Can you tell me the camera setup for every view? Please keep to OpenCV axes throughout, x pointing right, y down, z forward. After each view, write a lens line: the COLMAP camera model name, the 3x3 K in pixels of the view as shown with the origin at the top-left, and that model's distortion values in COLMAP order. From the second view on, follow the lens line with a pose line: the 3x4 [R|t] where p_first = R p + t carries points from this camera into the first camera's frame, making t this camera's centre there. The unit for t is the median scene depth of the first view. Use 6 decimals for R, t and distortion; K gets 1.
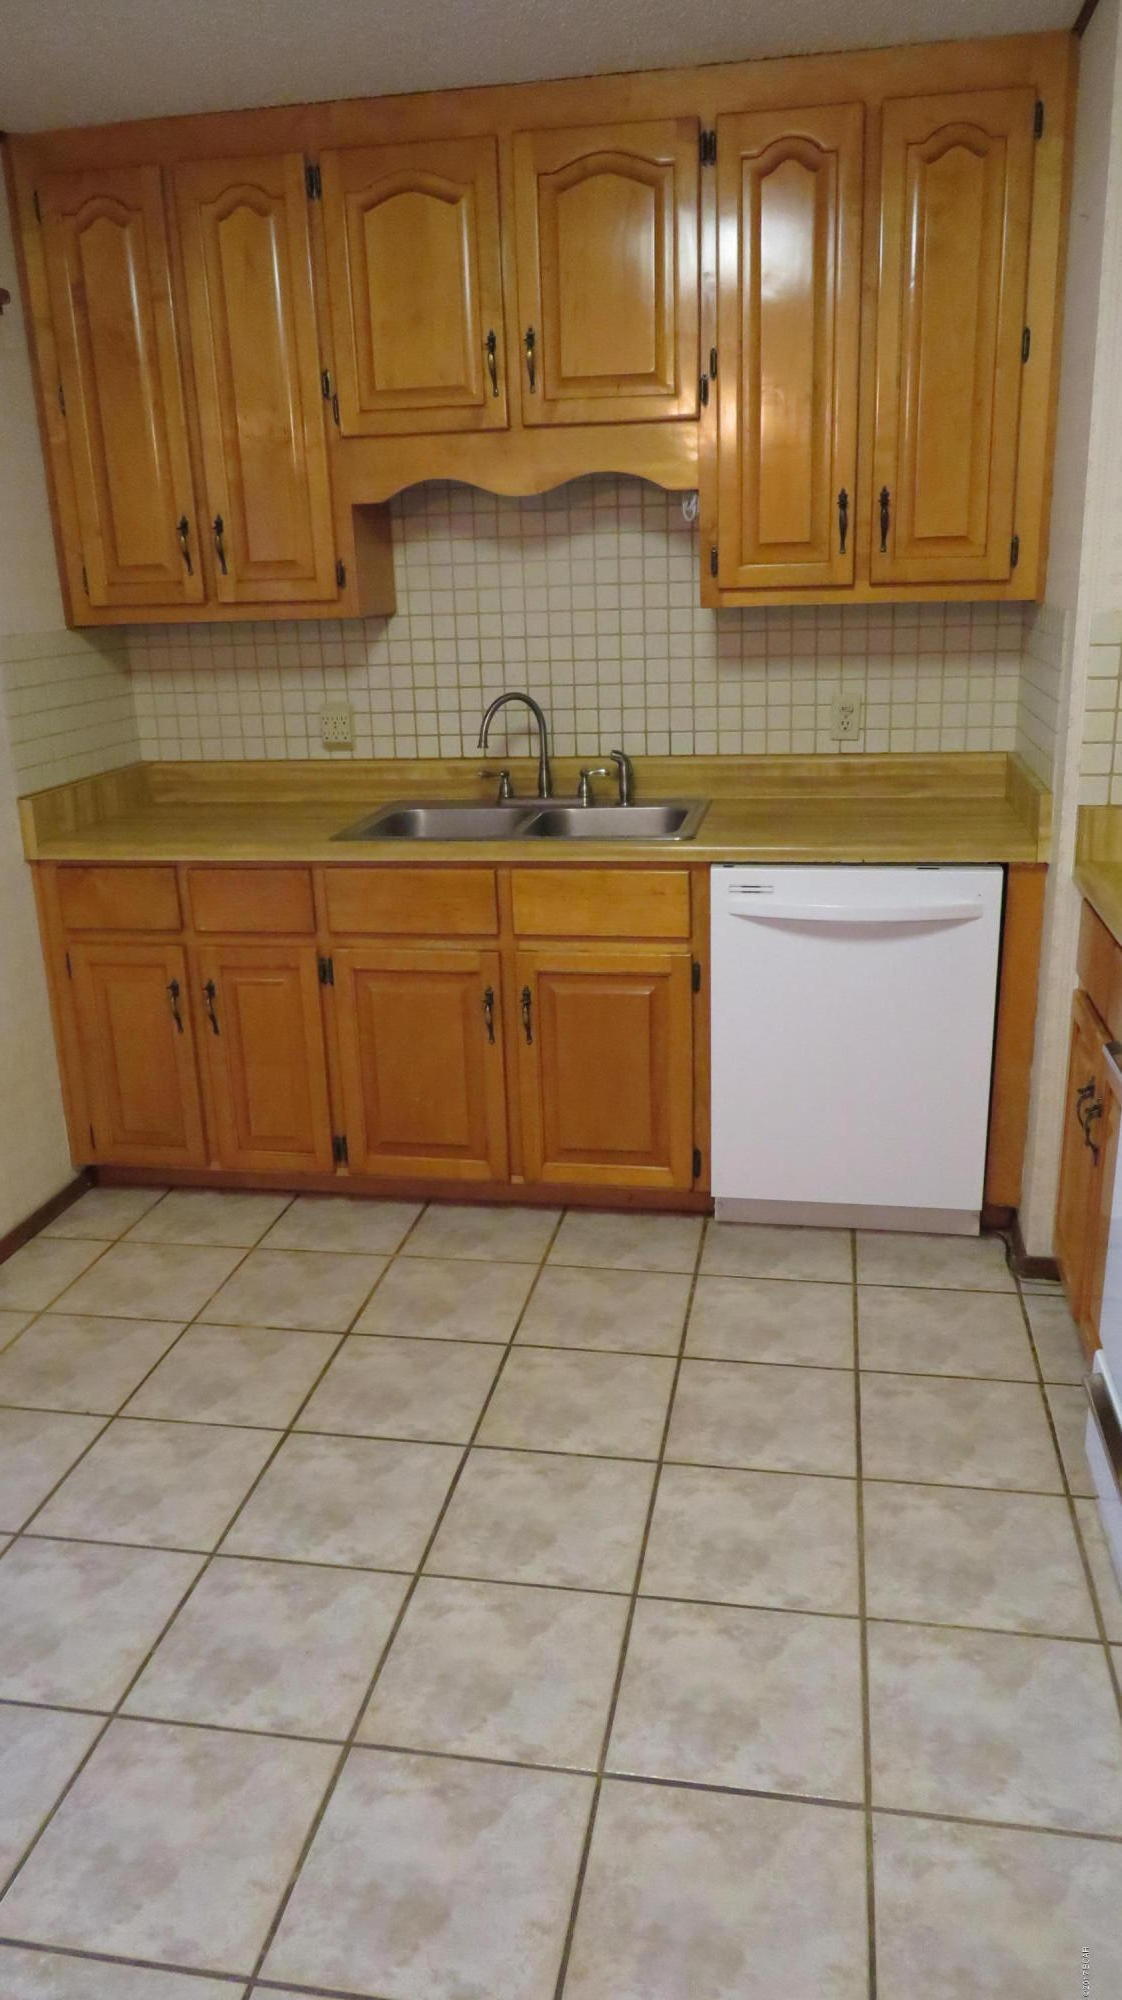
lens RADIAL K [[1425.4, 0, 563.0], [0, 1425.4, 998.8], [0, 0, 1]] dist [-0.013642, 0.001539]
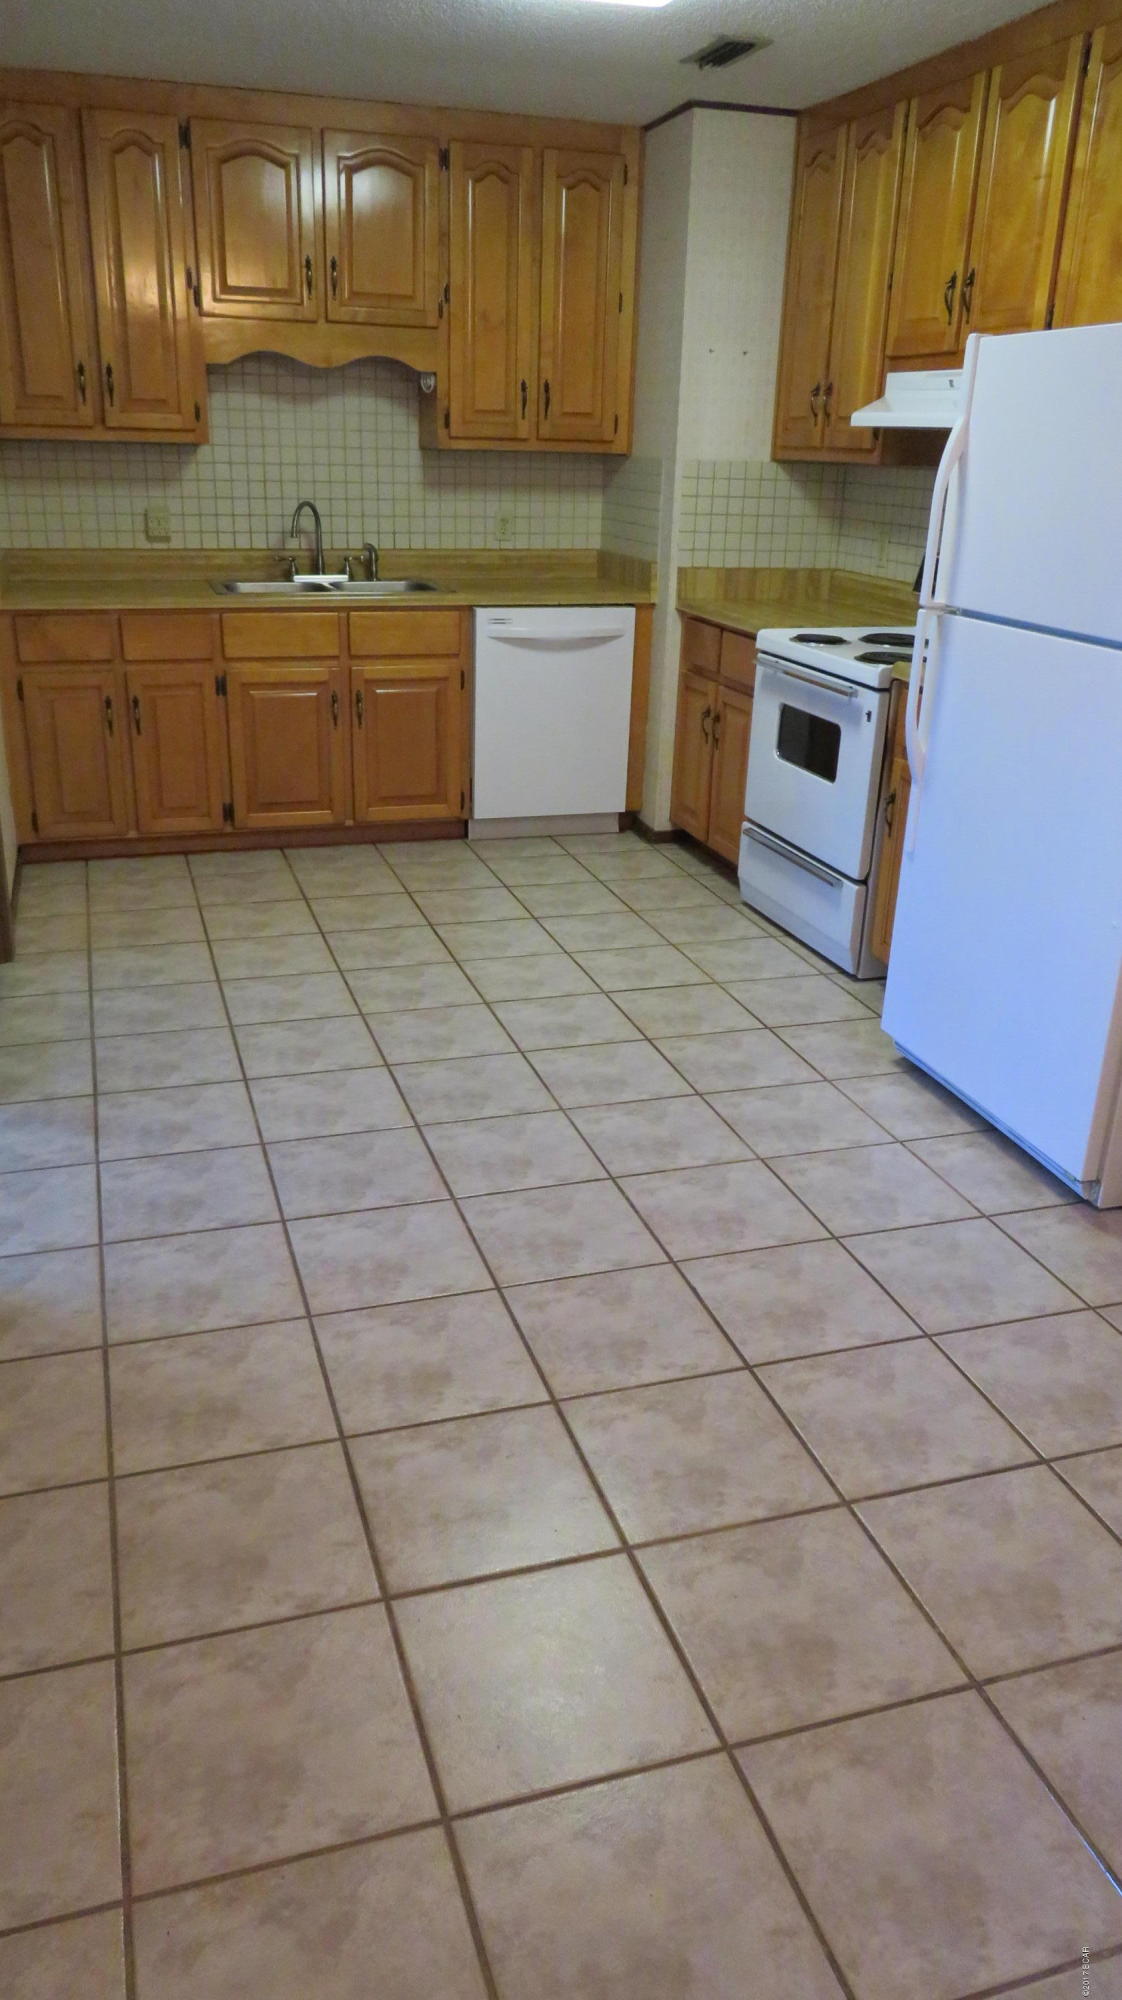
lens RADIAL K [[1425.4, 0, 563.0], [0, 1425.4, 998.8], [0, 0, 1]] dist [-0.013642, 0.001539]
pose [[0.880748, -0.119583, 0.458238, -0.560271], [0.084243, 0.991724, 0.096886, 0.186943], [-0.466032, -0.046729, 0.883533, -0.484682]]
